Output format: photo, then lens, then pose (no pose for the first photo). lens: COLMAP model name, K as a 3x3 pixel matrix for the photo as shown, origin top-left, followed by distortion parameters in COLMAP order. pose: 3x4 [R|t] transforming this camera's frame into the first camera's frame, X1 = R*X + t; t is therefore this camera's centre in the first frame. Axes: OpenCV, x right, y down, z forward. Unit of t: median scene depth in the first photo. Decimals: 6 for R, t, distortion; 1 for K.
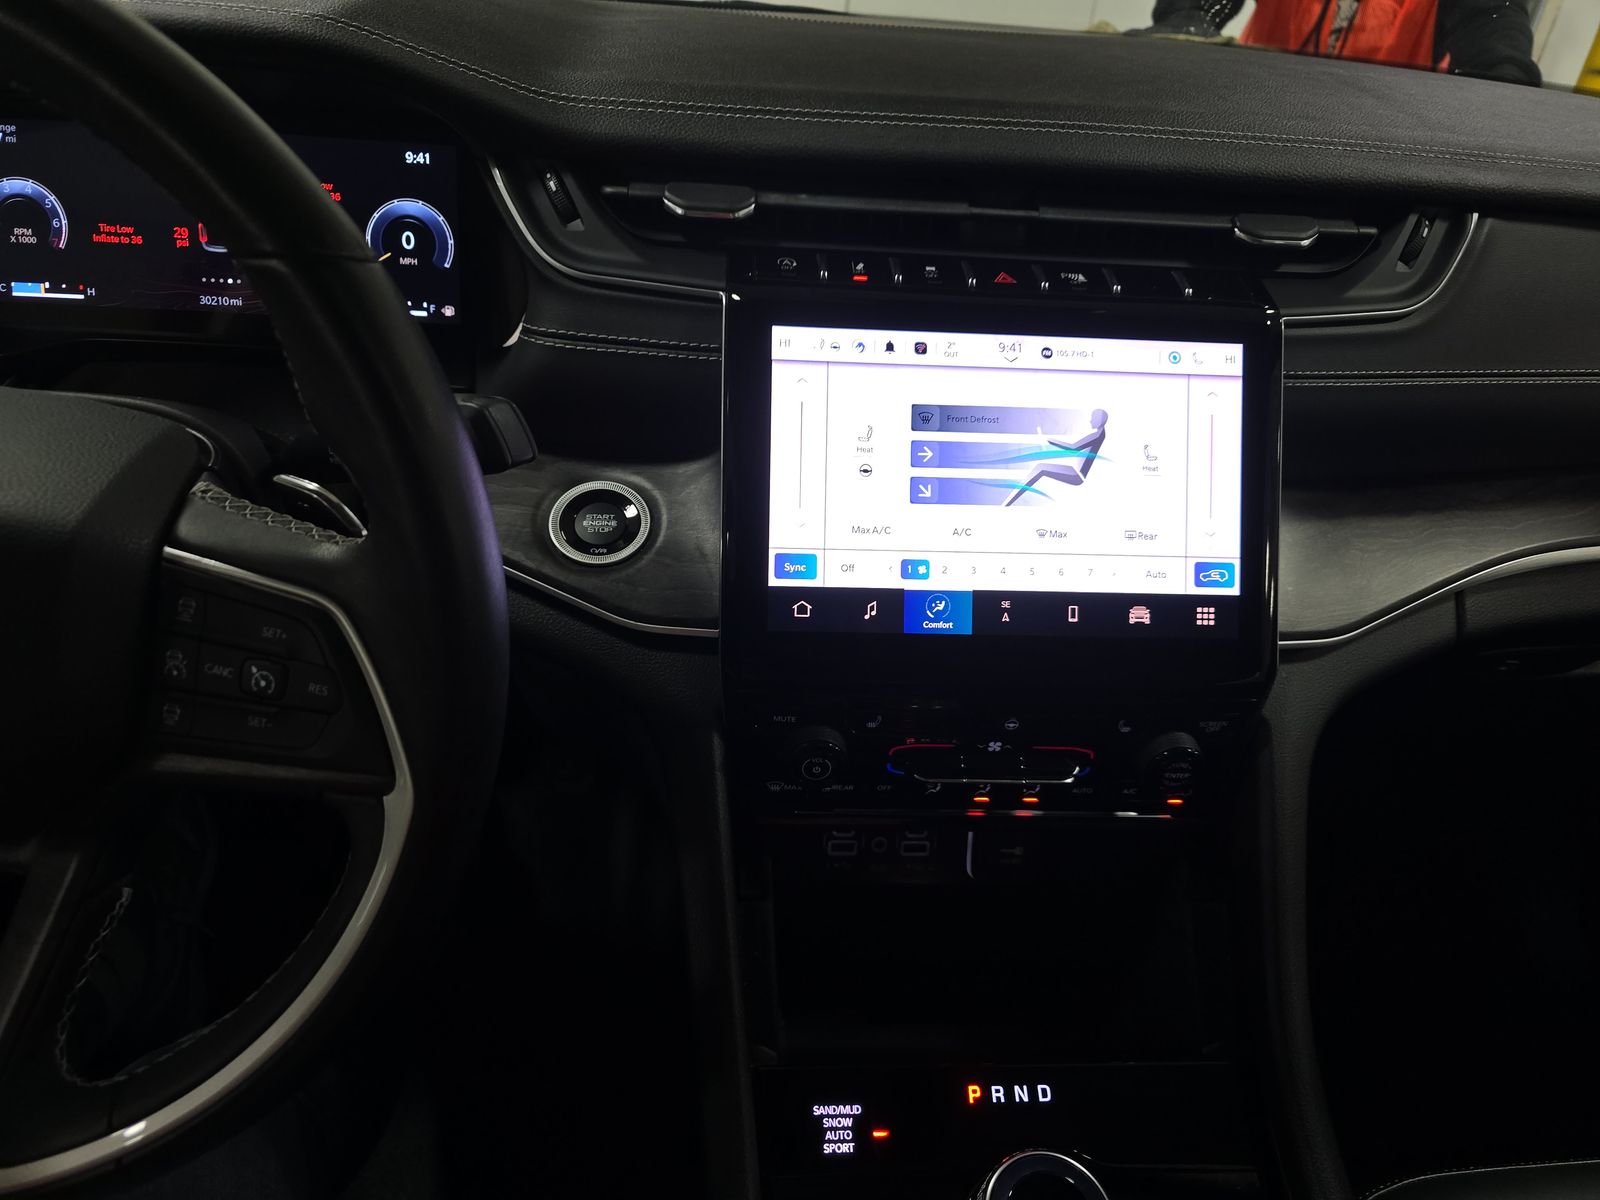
lens RADIAL K [[1064.5, 0, 800.0], [0, 1064.5, 600.0], [0, 0, 1]] dist [0.040474, -0.036975]
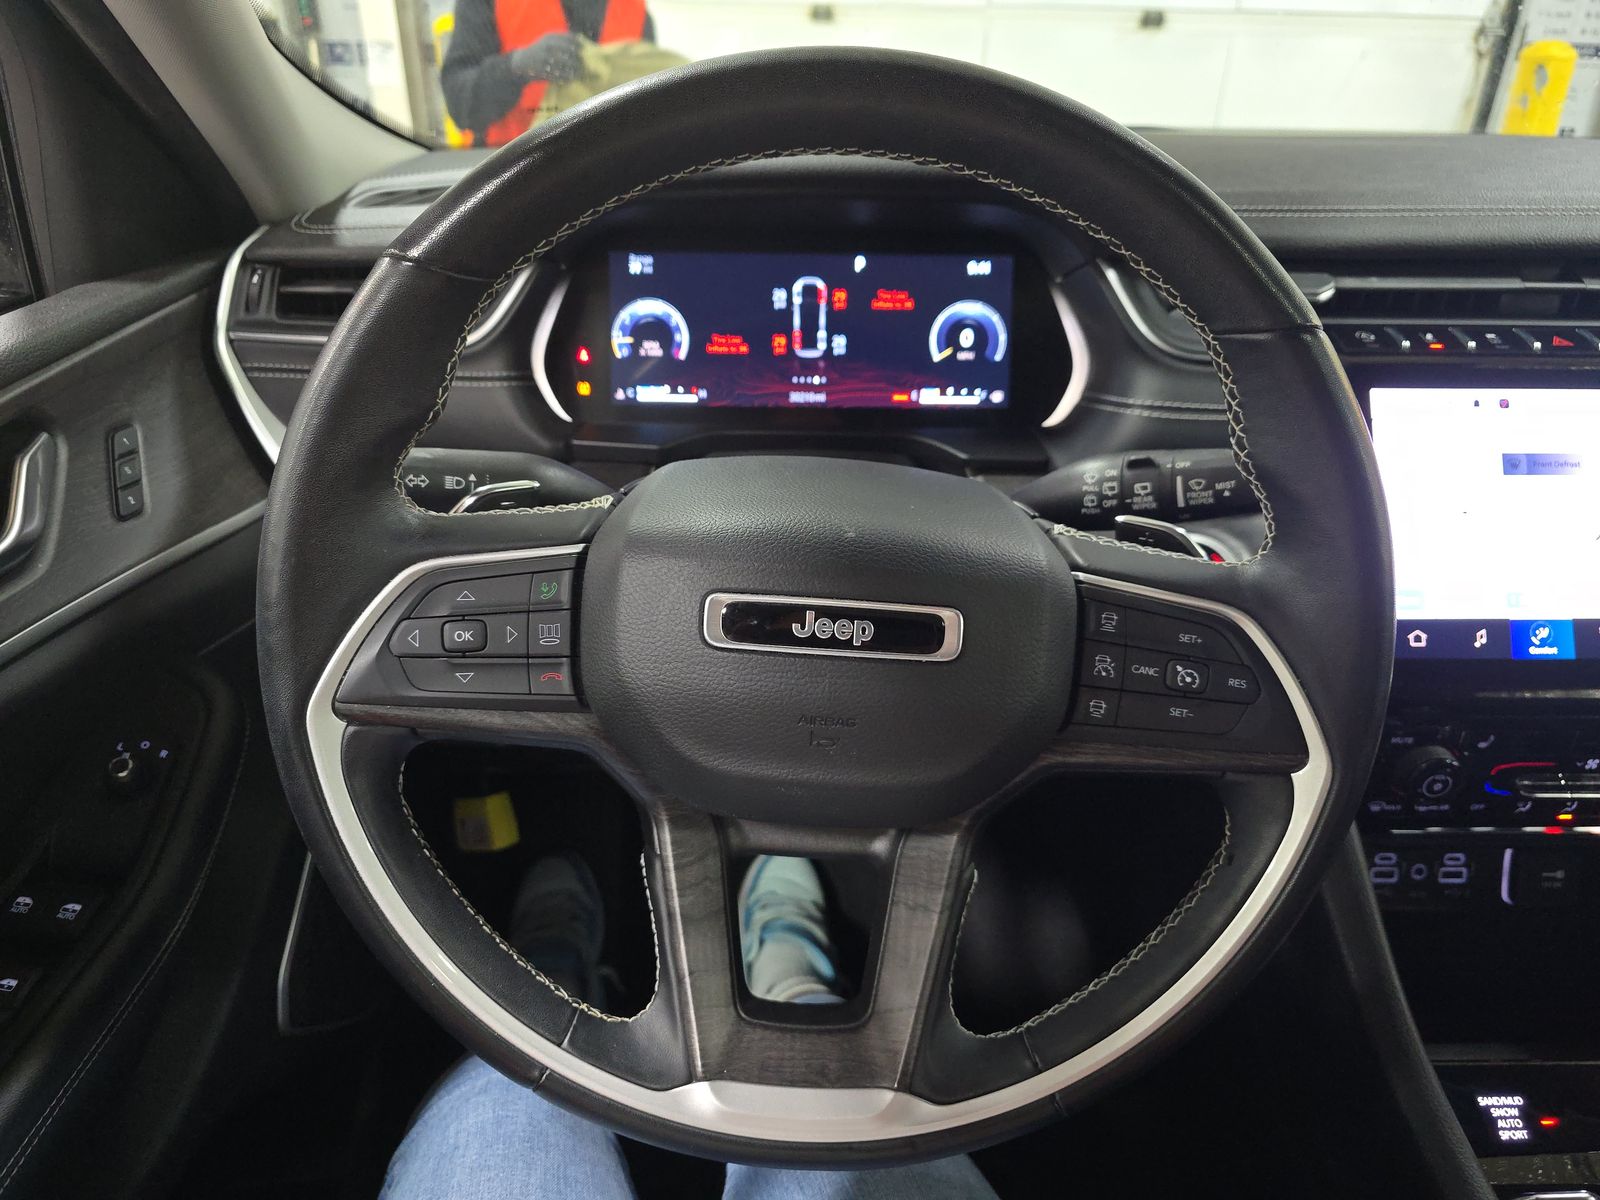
lens RADIAL K [[1073.2, 0, 775.6], [0, 1073.2, 613.7], [0, 0, 1]] dist [0.034067, -0.040221]
pose [[0.997334, -0.027891, -0.067426, -0.580079], [0.021874, 0.995846, -0.088386, 0.066571], [0.069611, 0.086675, 0.993802, -0.159749]]
